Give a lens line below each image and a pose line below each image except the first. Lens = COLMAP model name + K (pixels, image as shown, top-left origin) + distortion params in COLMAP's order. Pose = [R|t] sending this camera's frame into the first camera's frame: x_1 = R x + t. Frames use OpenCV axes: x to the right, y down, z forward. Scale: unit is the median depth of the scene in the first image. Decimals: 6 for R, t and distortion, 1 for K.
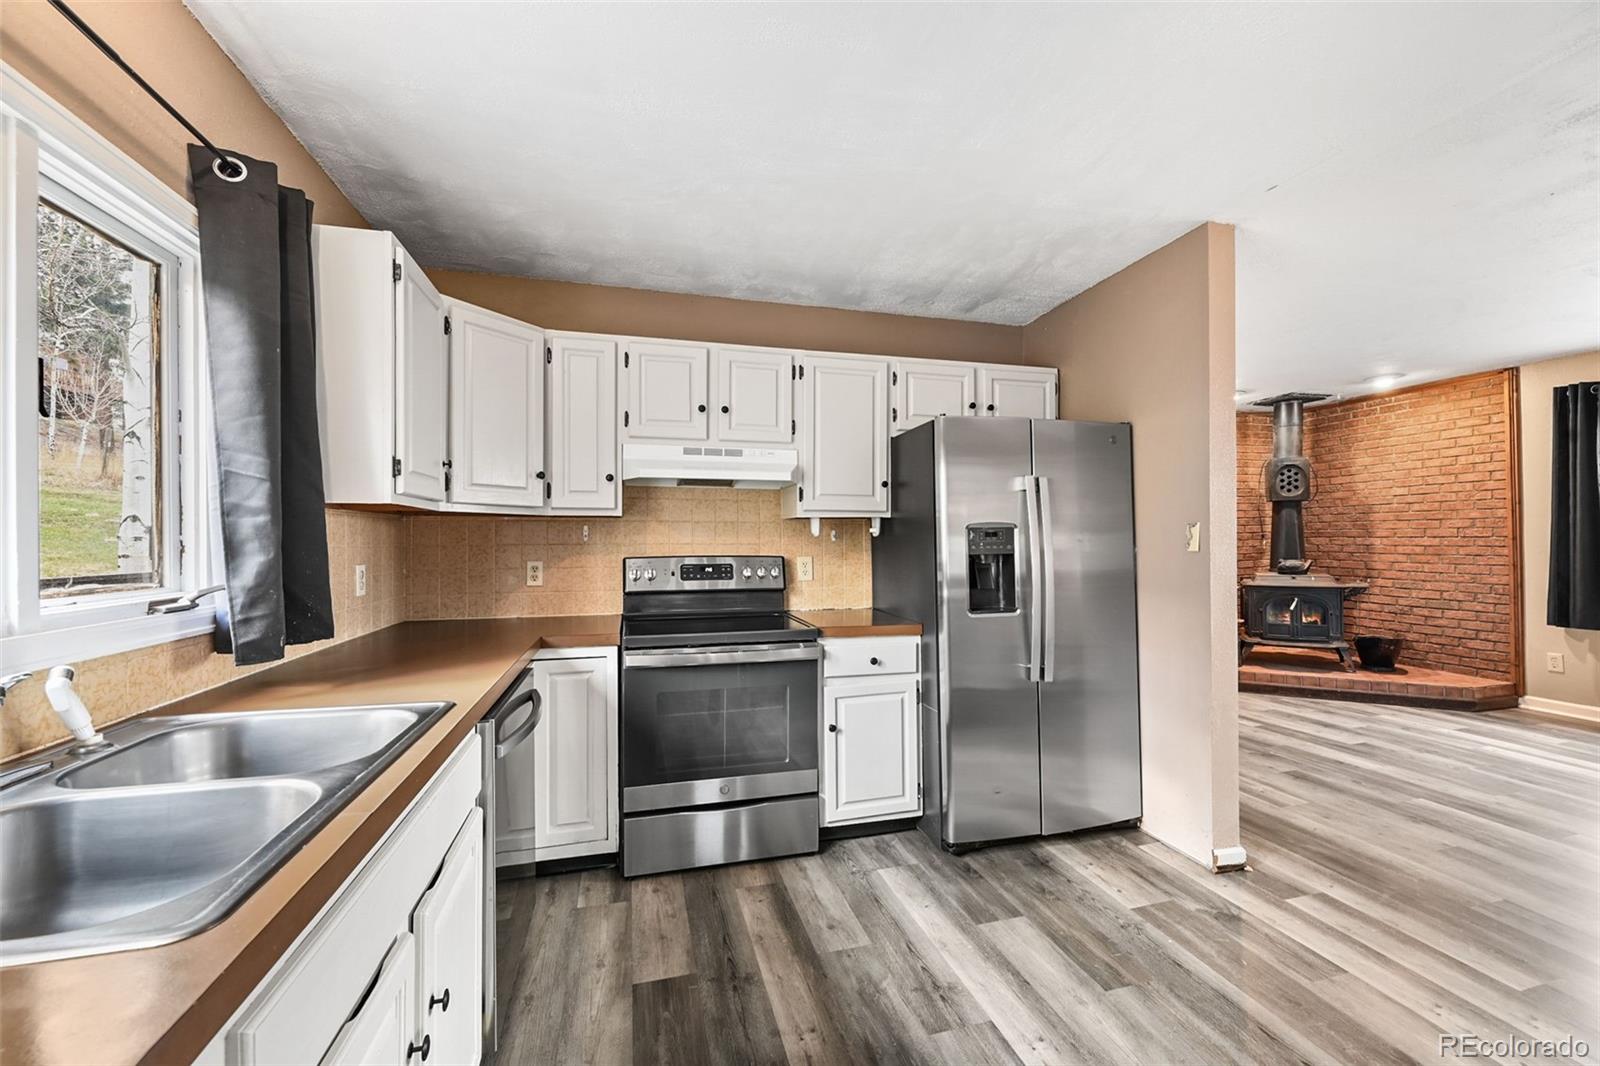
lens RADIAL K [[636.4, 0, 795.8], [0, 636.4, 535.8], [0, 0, 1]] dist [0.000693, 0.000040]
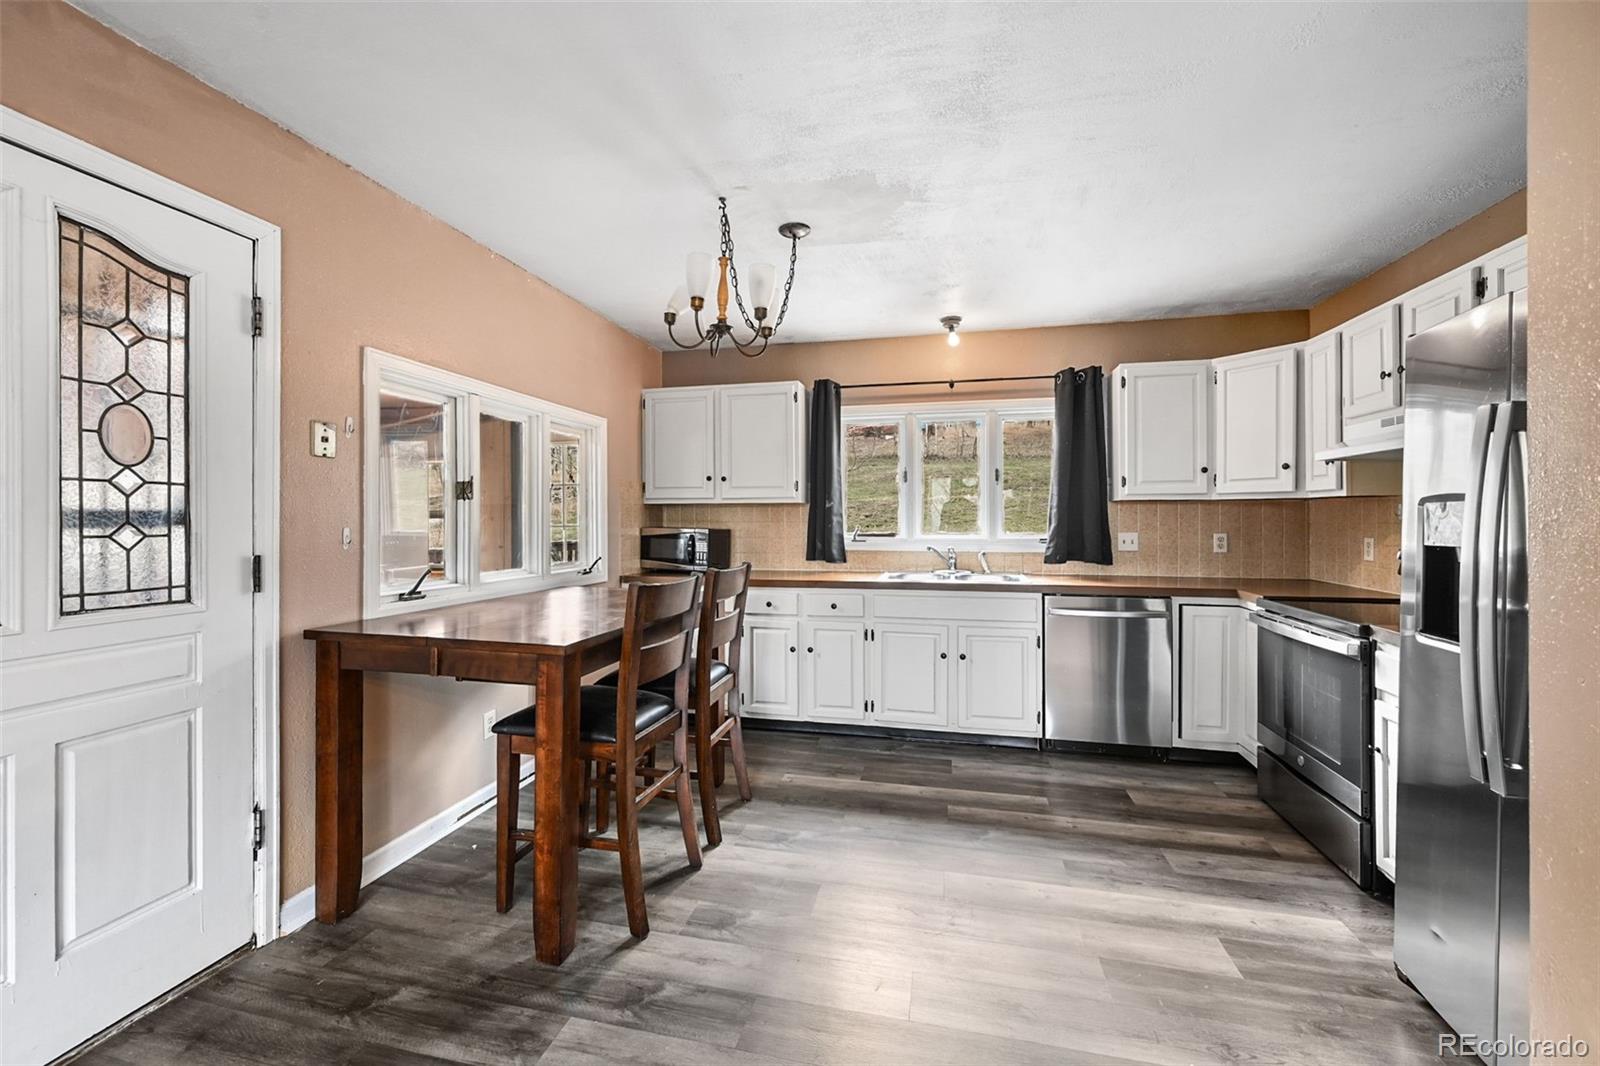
lens RADIAL K [[636.4, 0, 798.6], [0, 636.4, 522.4], [0, 0, 1]] dist [0.000693, 0.000040]
pose [[-0.468198, 0.009938, -0.883568, 1.230569], [0.007612, 0.999945, 0.007214, -0.002214], [0.883591, -0.003349, -0.468248, 0.799560]]
